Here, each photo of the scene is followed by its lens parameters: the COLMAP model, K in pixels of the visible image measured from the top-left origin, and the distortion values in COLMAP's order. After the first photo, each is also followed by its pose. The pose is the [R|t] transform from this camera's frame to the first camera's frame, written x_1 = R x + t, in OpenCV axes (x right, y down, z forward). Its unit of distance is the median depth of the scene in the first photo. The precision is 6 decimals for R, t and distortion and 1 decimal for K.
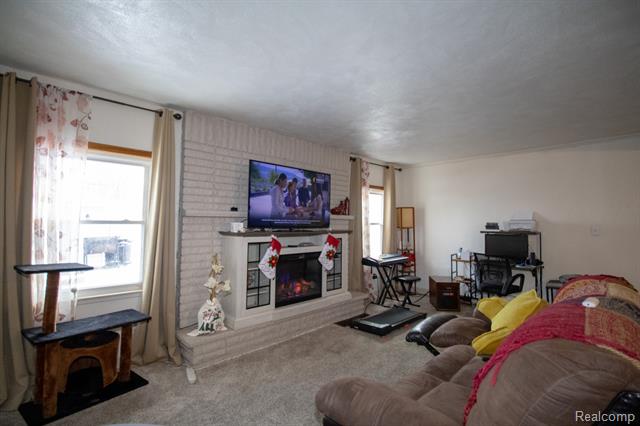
lens RADIAL K [[296.0, 0, 323.7], [0, 296.0, 212.4], [0, 0, 1]] dist [-0.012251, -0.007253]
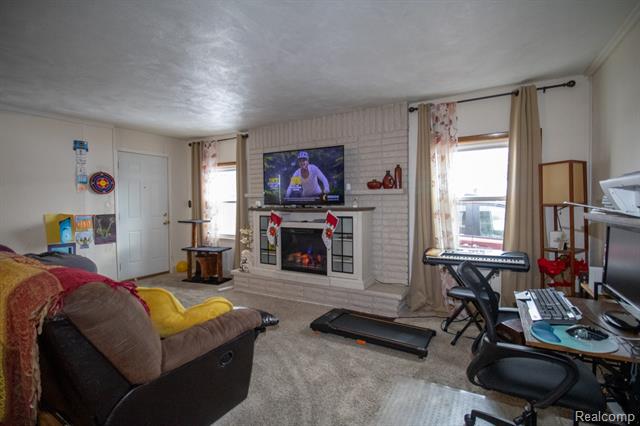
lens RADIAL K [[296.8, 0, 325.2], [0, 296.8, 211.7], [0, 0, 1]] dist [0.000149, -0.000136]
pose [[0.285396, 0.019561, -0.958210, 1.109622], [0.047053, 0.998300, 0.034394, 0.049527], [0.957254, -0.054903, 0.283990, 0.868267]]
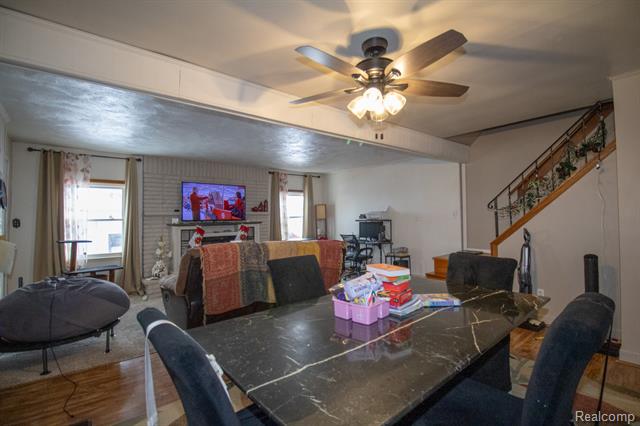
lens RADIAL K [[296.0, 0, 325.8], [0, 296.0, 211.7], [0, 0, 1]] dist [-0.012251, -0.007253]
pose [[0.997298, -0.027671, -0.068050, 0.693369], [0.028732, 0.999480, 0.014653, -0.005253], [0.067609, -0.016569, 0.997574, -0.657931]]
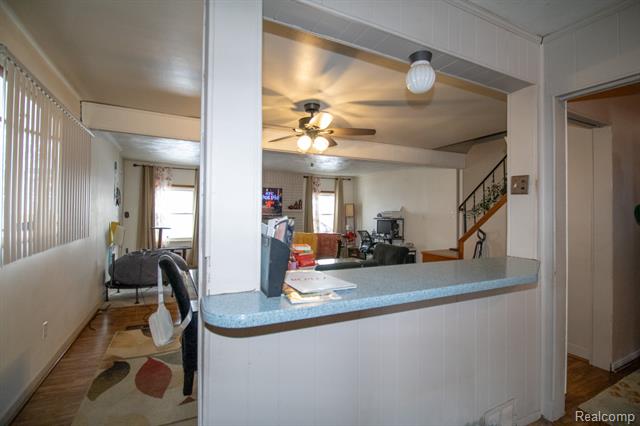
lens RADIAL K [[296.0, 0, 325.8], [0, 296.0, 210.9], [0, 0, 1]] dist [-0.012251, -0.007253]
pose [[0.954429, -0.009255, -0.298295, 1.100942], [0.015235, 0.999727, 0.017730, -0.015985], [0.298049, -0.021467, 0.954309, -0.956112]]
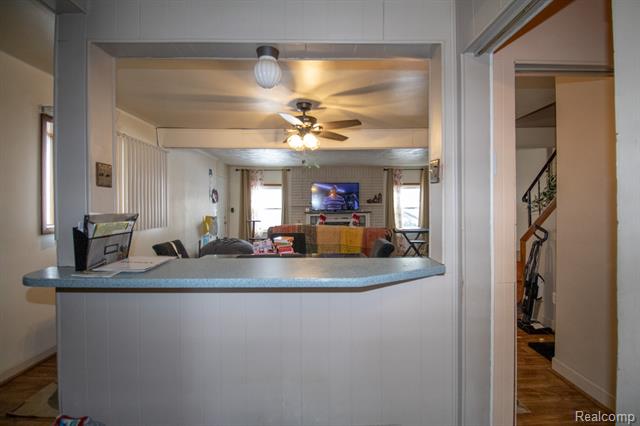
lens RADIAL K [[296.0, 0, 324.9], [0, 296.0, 207.3], [0, 0, 1]] dist [-0.012251, -0.007253]
pose [[0.727285, -0.017379, -0.686116, 1.519285], [0.037882, 0.999172, 0.014846, -0.005422], [0.685289, -0.036789, 0.727341, -0.730633]]
